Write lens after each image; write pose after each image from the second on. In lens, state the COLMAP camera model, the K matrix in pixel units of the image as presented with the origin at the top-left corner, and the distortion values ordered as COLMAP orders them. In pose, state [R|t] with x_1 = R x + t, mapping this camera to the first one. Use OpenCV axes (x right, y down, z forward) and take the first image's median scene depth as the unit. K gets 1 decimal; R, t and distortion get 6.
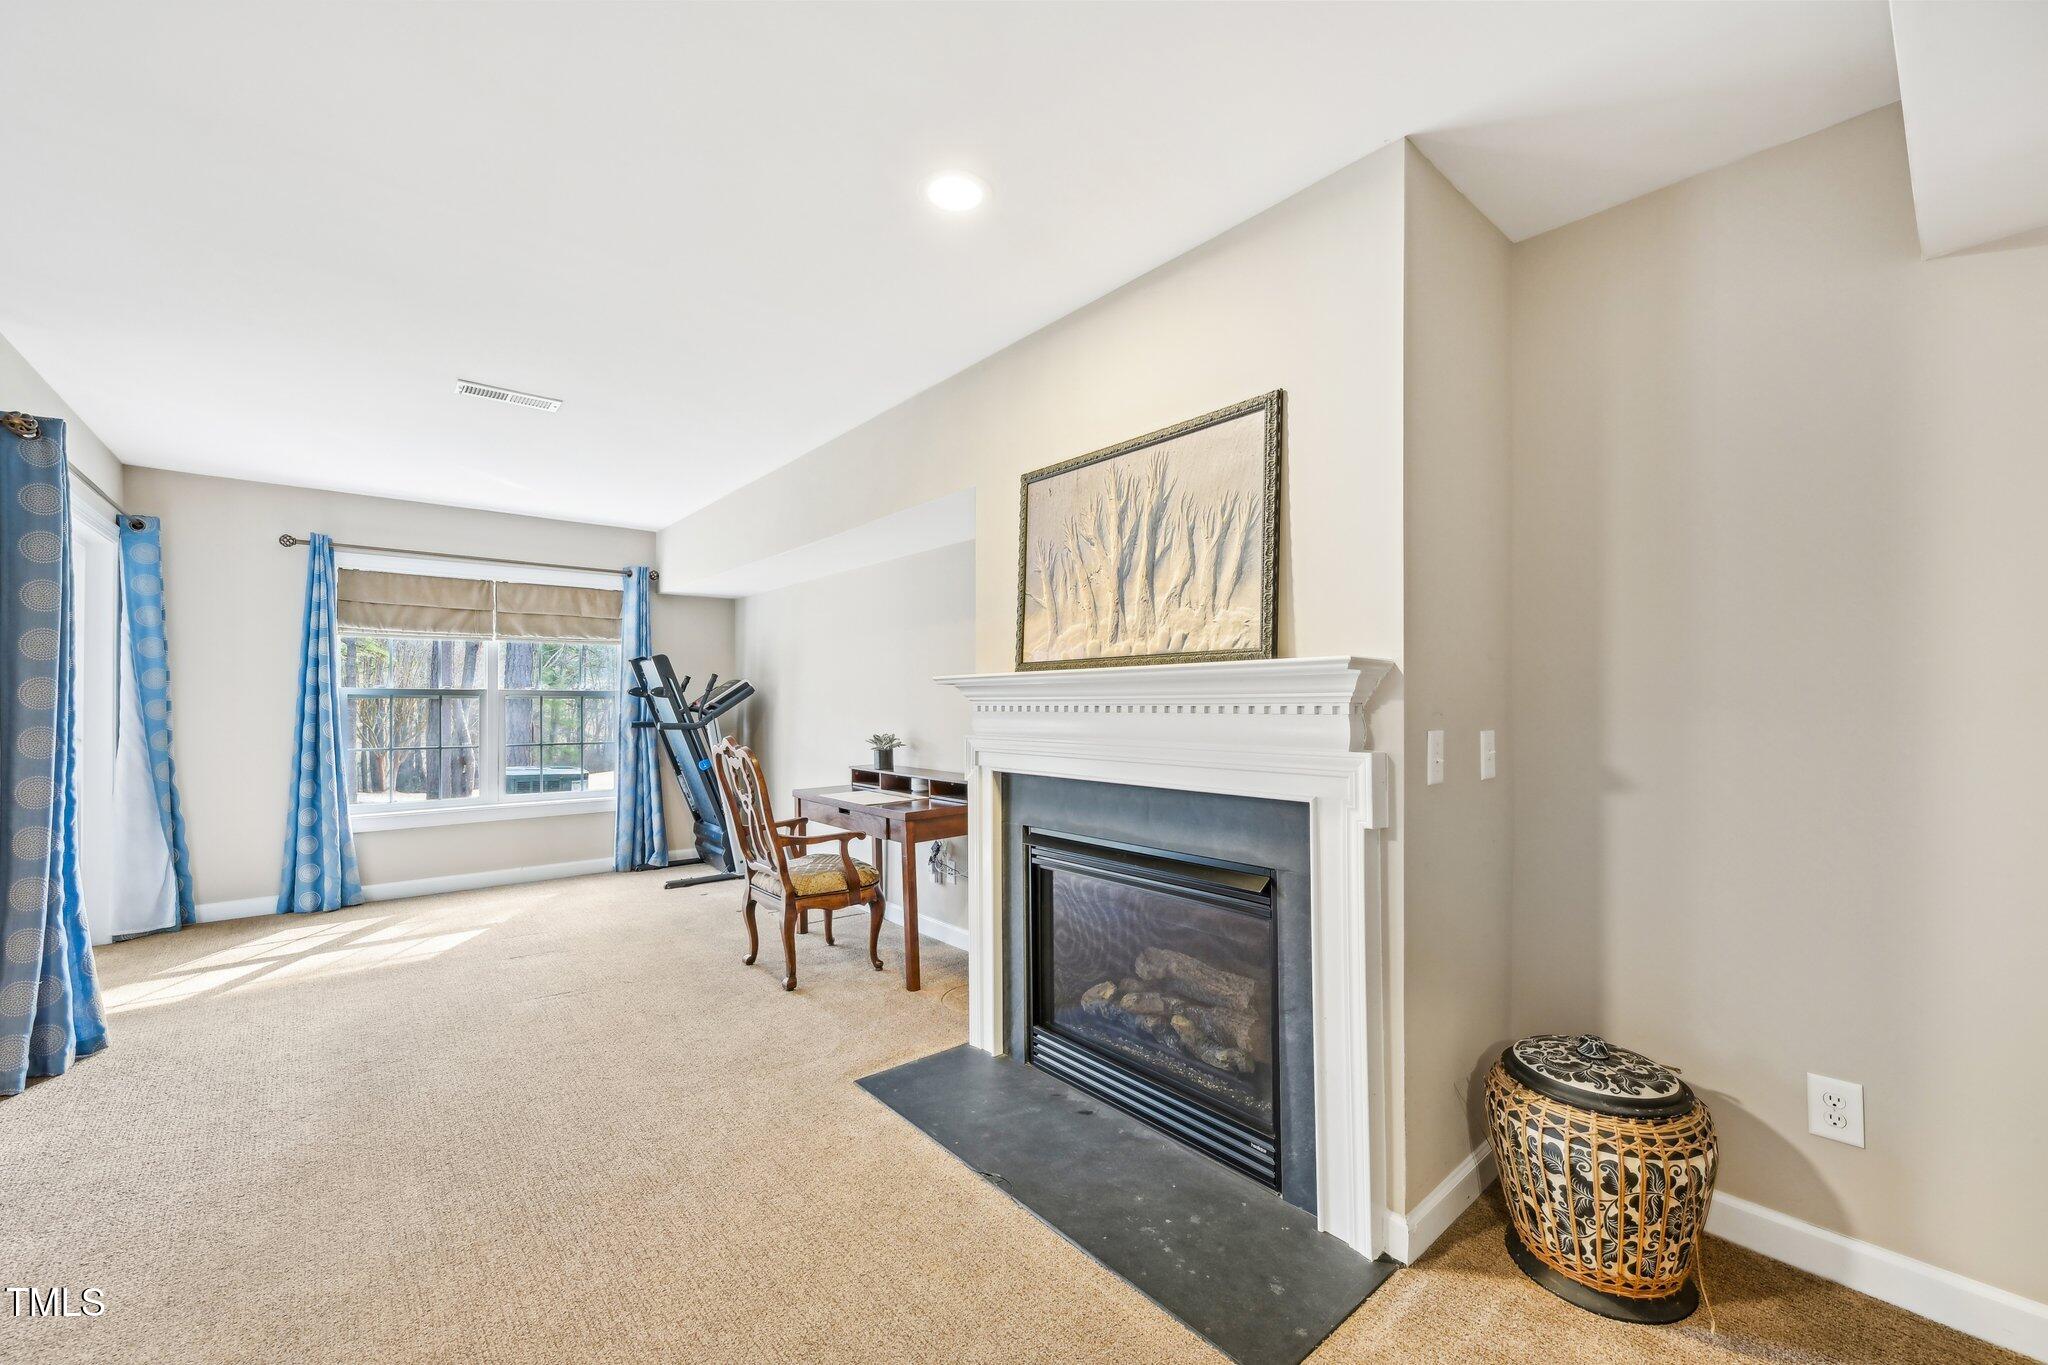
lens RADIAL K [[797.6, 0, 1045.1], [0, 797.6, 692.0], [0, 0, 1]] dist [-0.004930, 0.000611]
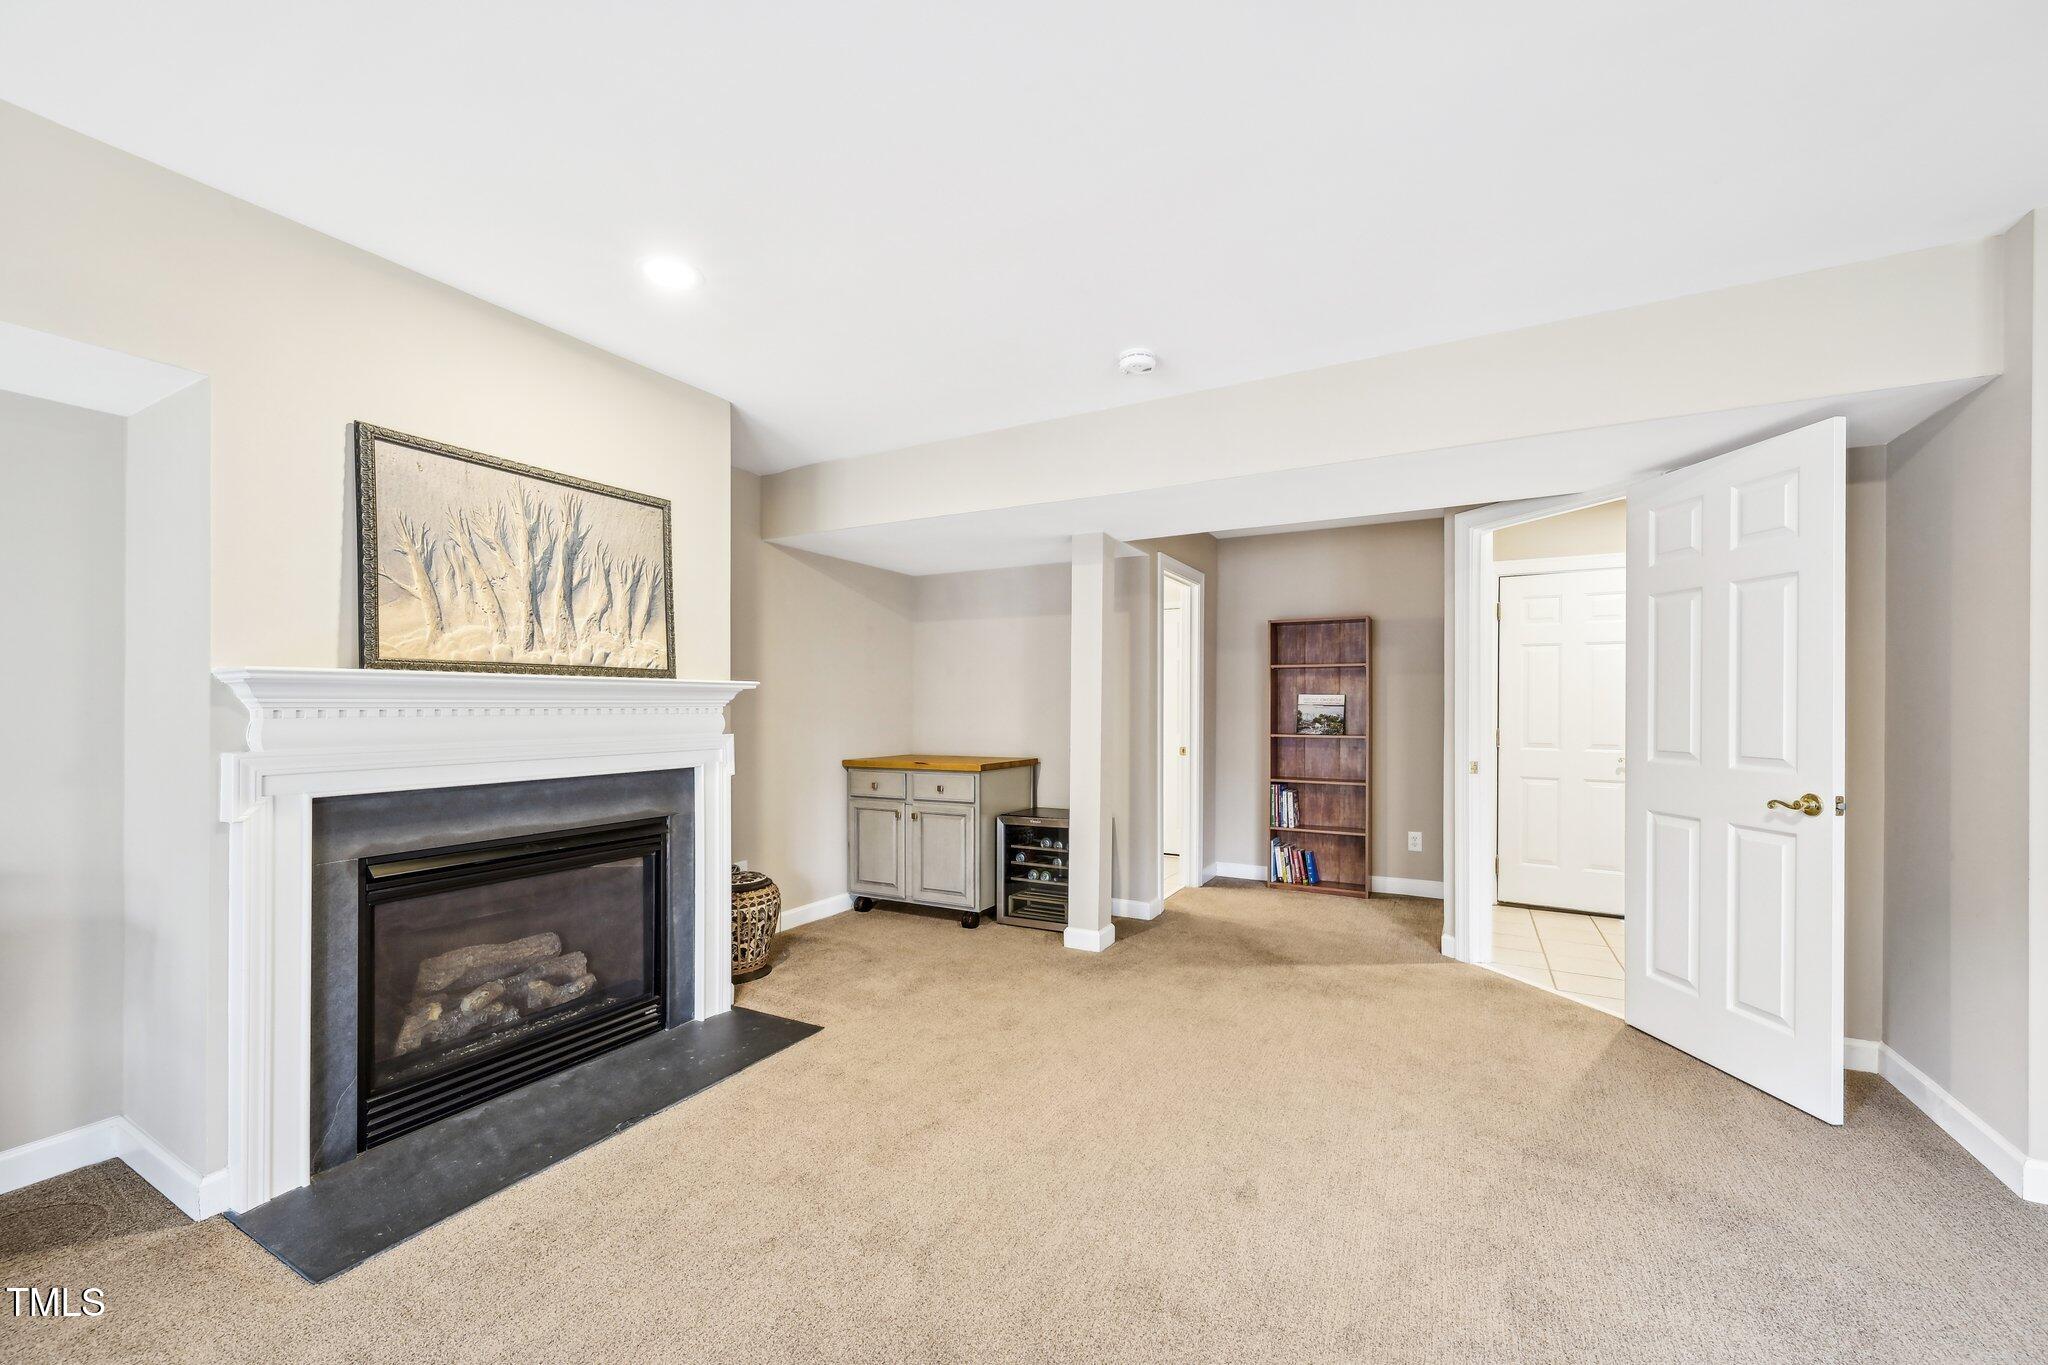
lens RADIAL K [[797.6, 0, 1012.5], [0, 797.6, 701.8], [0, 0, 1]] dist [-0.004930, 0.000611]
pose [[-0.334096, 0.011347, 0.942471, -1.196901], [-0.005593, 0.999886, -0.014021, 0.019710], [-0.942522, -0.009956, -0.333995, 0.779324]]
